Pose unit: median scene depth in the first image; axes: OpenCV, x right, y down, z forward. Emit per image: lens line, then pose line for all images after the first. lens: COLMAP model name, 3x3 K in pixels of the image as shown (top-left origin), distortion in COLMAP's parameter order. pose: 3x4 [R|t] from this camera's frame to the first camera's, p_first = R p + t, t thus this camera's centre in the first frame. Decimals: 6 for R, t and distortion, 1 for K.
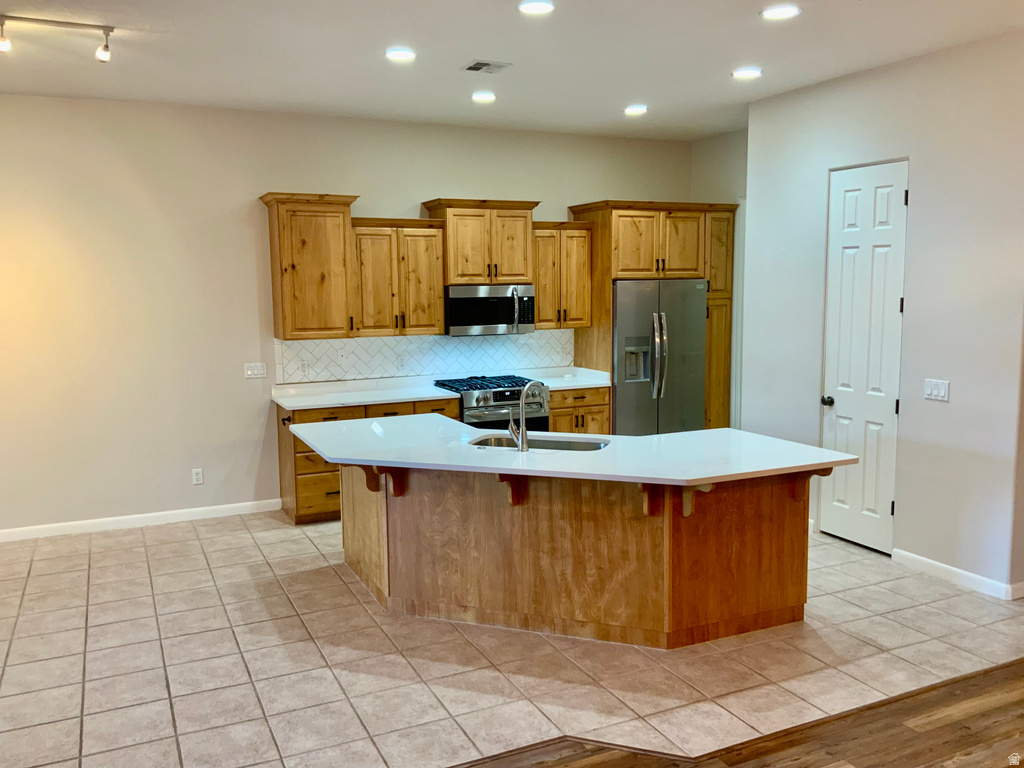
lens RADIAL K [[844.6, 0, 505.2], [0, 844.6, 381.6], [0, 0, 1]] dist [0.109001, -0.213800]
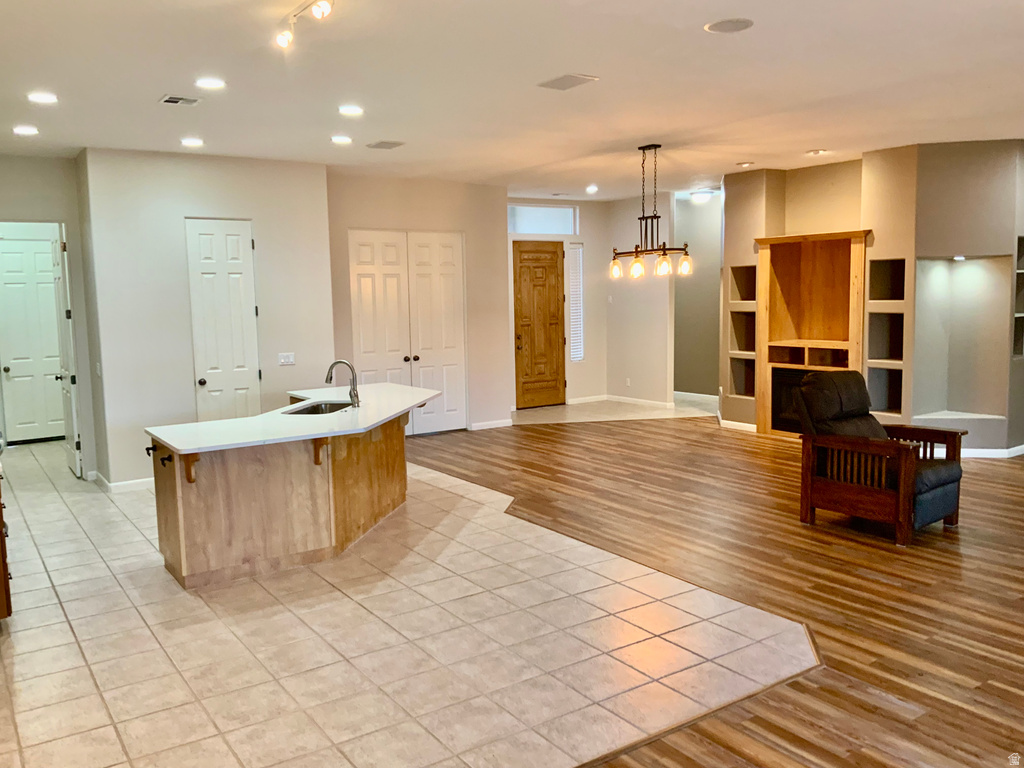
lens RADIAL K [[844.6, 0, 505.2], [0, 844.6, 381.6], [0, 0, 1]] dist [0.109001, -0.213800]
pose [[-0.155390, -0.091205, 0.983634, -1.148589], [0.140144, 0.983622, 0.113343, -0.071299], [-0.977862, 0.155463, -0.140063, 0.756724]]
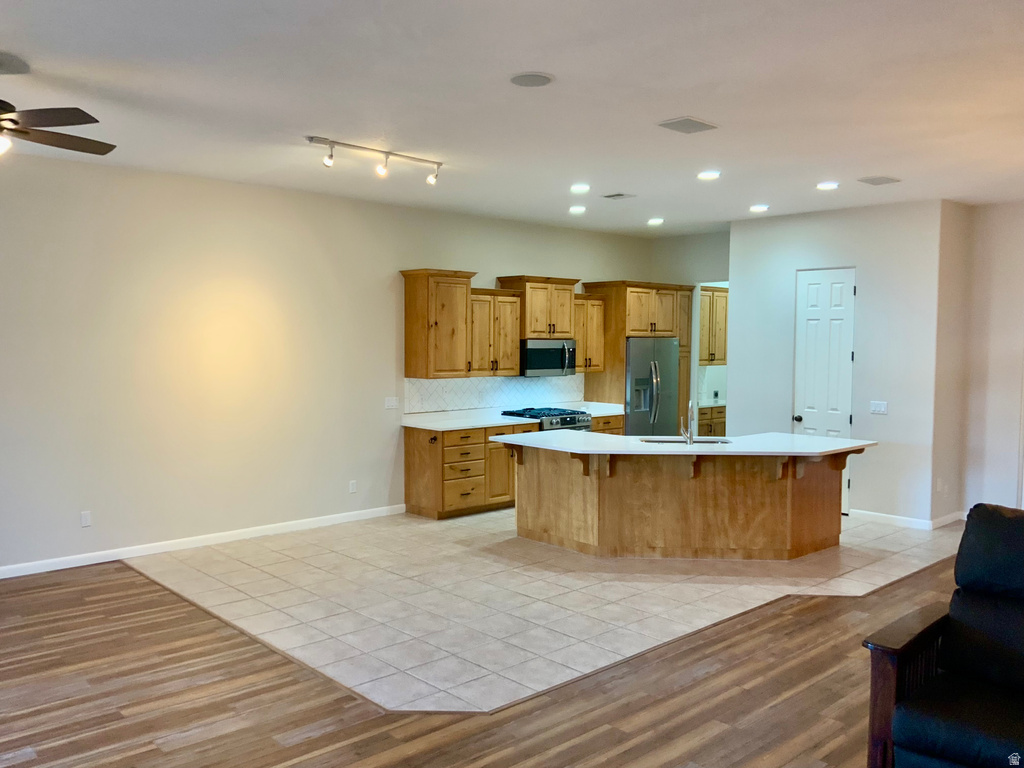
lens RADIAL K [[844.6, 0, 505.2], [0, 844.6, 381.6], [0, 0, 1]] dist [0.109001, -0.213800]
pose [[0.953596, 0.001640, 0.301085, -0.625496], [0.018280, 0.997825, -0.063333, 0.047094], [-0.300534, 0.065898, 0.951492, -0.325865]]
